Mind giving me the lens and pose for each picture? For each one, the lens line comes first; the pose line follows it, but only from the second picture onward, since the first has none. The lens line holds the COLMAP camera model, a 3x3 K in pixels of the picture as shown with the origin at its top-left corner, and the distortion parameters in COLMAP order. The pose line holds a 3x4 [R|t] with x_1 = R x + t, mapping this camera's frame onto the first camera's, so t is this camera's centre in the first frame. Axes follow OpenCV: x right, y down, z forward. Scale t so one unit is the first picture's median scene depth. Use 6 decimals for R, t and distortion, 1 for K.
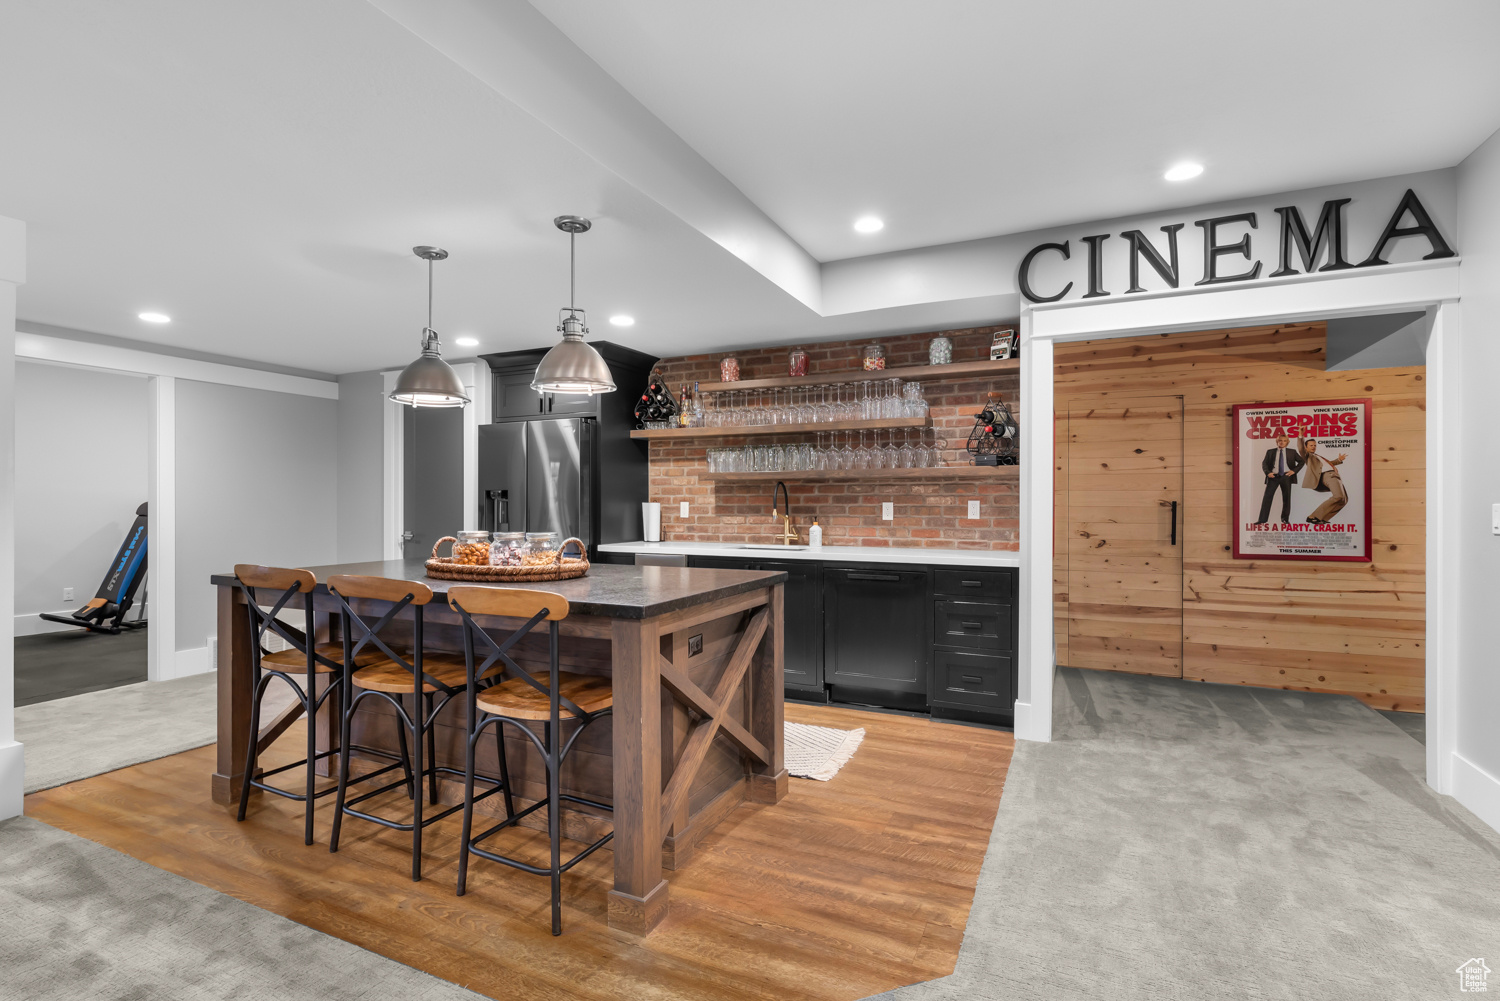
lens RADIAL K [[717.5, 0, 744.7], [0, 717.5, 501.6], [0, 0, 1]] dist [-0.000833, -0.000704]
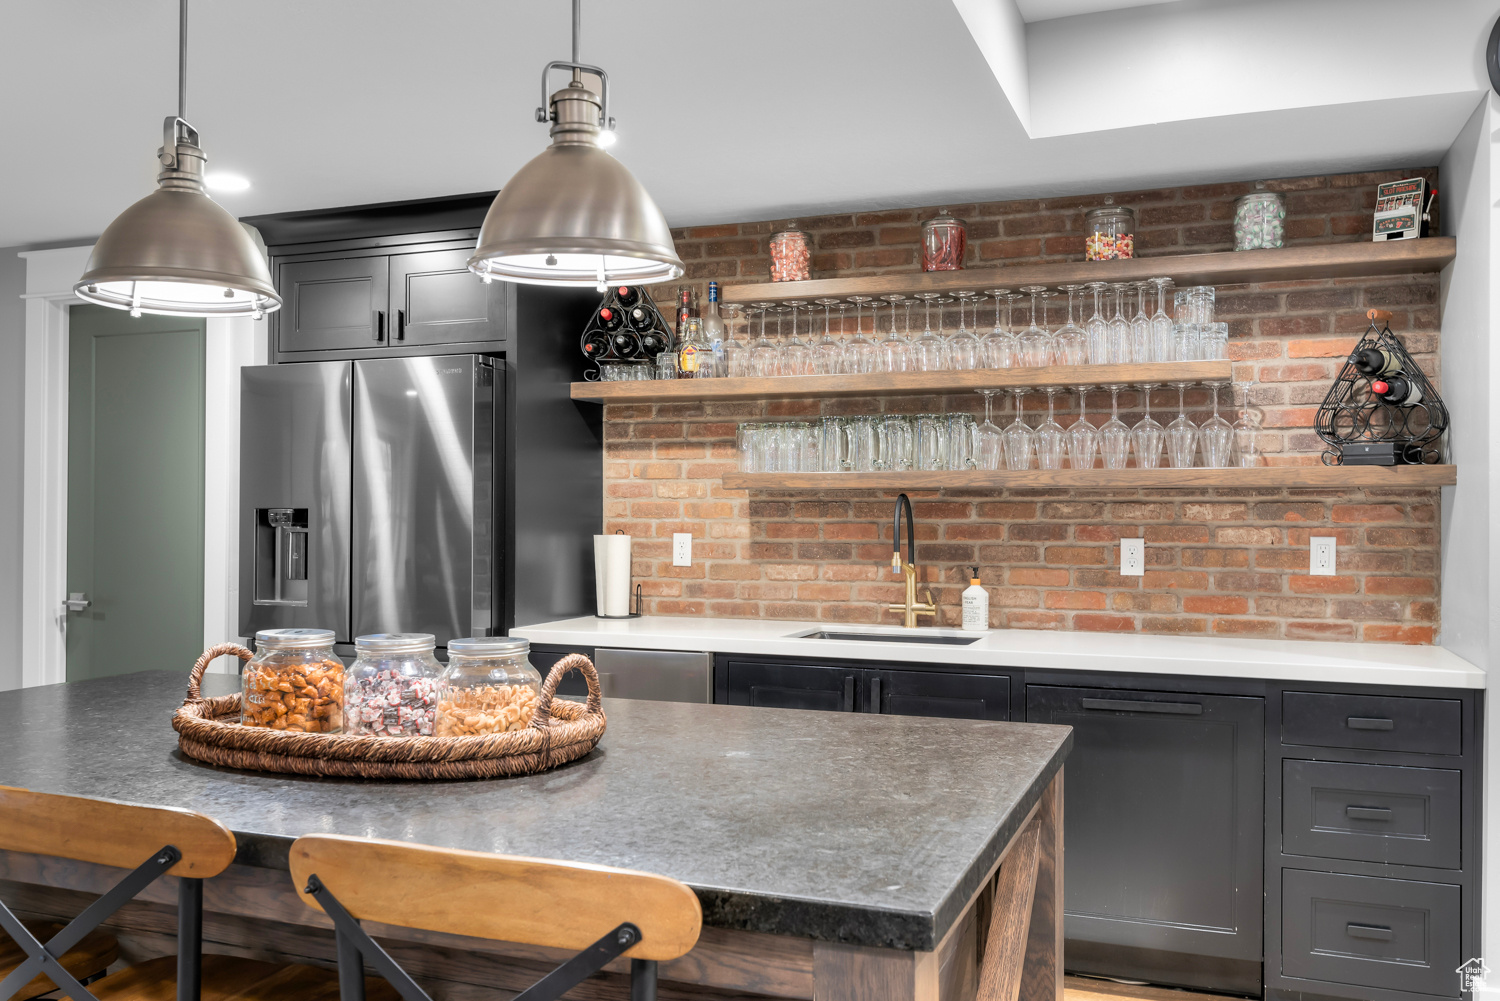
lens RADIAL K [[1260.5, 0, 750.9], [0, 1260.5, 494.2], [0, 0, 1]] dist [0.001410, -0.013997]
pose [[0.997280, 0.004651, 0.073565, -0.116189], [-0.003598, 0.999889, -0.014428, -0.015830], [-0.073624, 0.014124, 0.997186, 0.187826]]
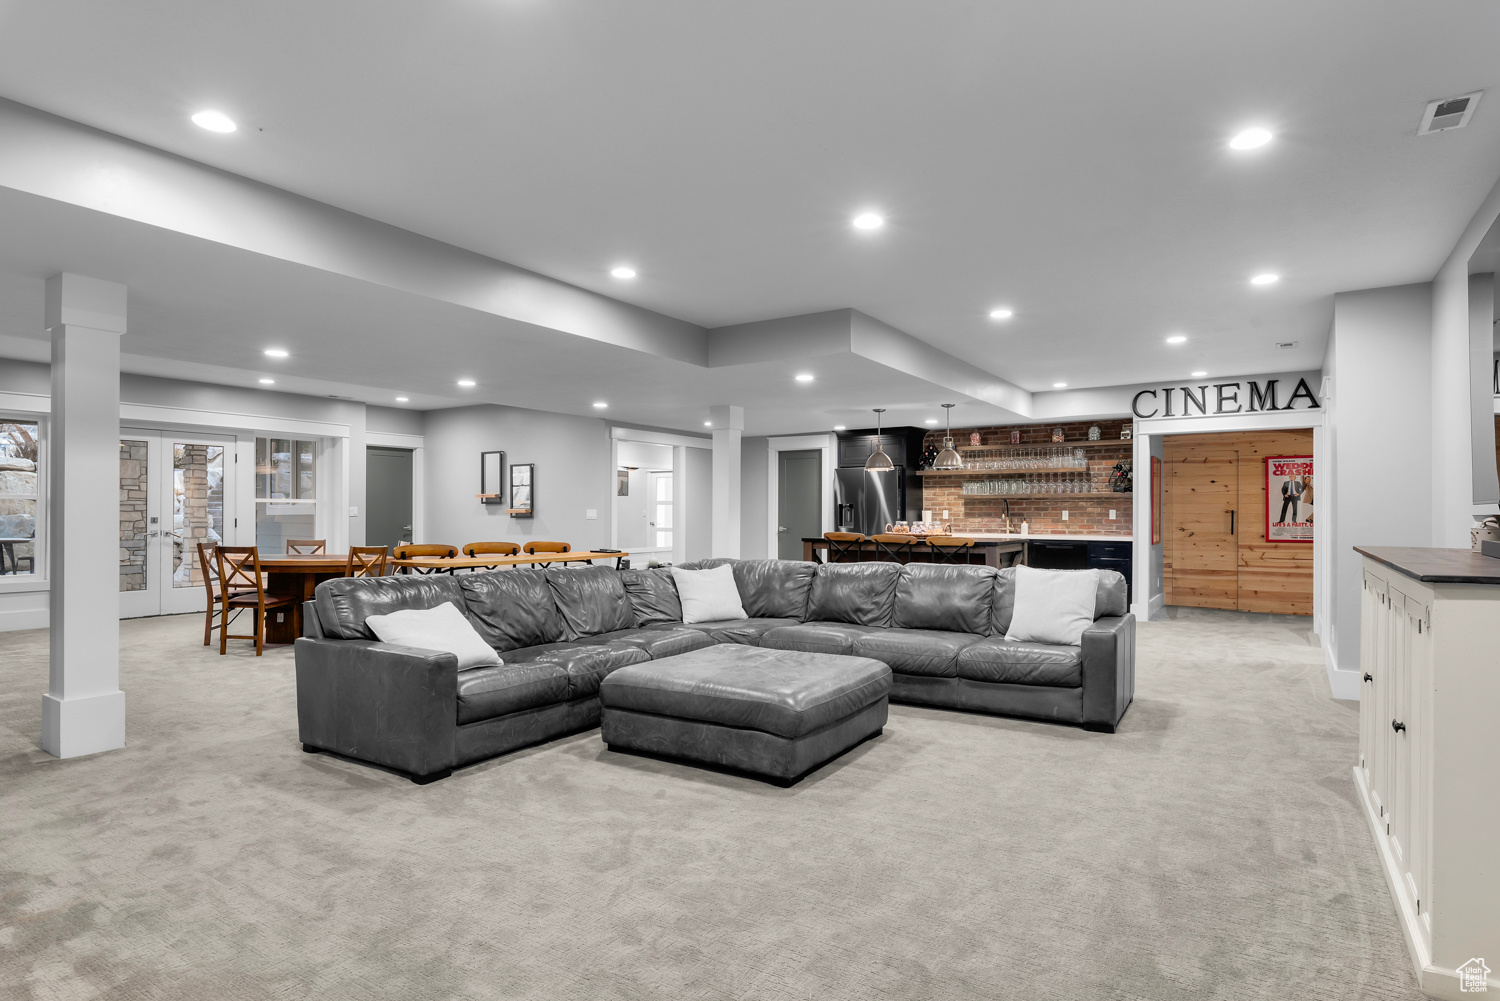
lens RADIAL K [[804.5, 0, 762.2], [0, 804.5, 508.9], [0, 0, 1]] dist [0.008208, 0.000679]
pose [[0.991467, 0.000663, -0.130354, -0.320095], [-0.000887, 0.999998, -0.001664, 0.000867], [0.130353, 0.001766, 0.991466, -1.225294]]
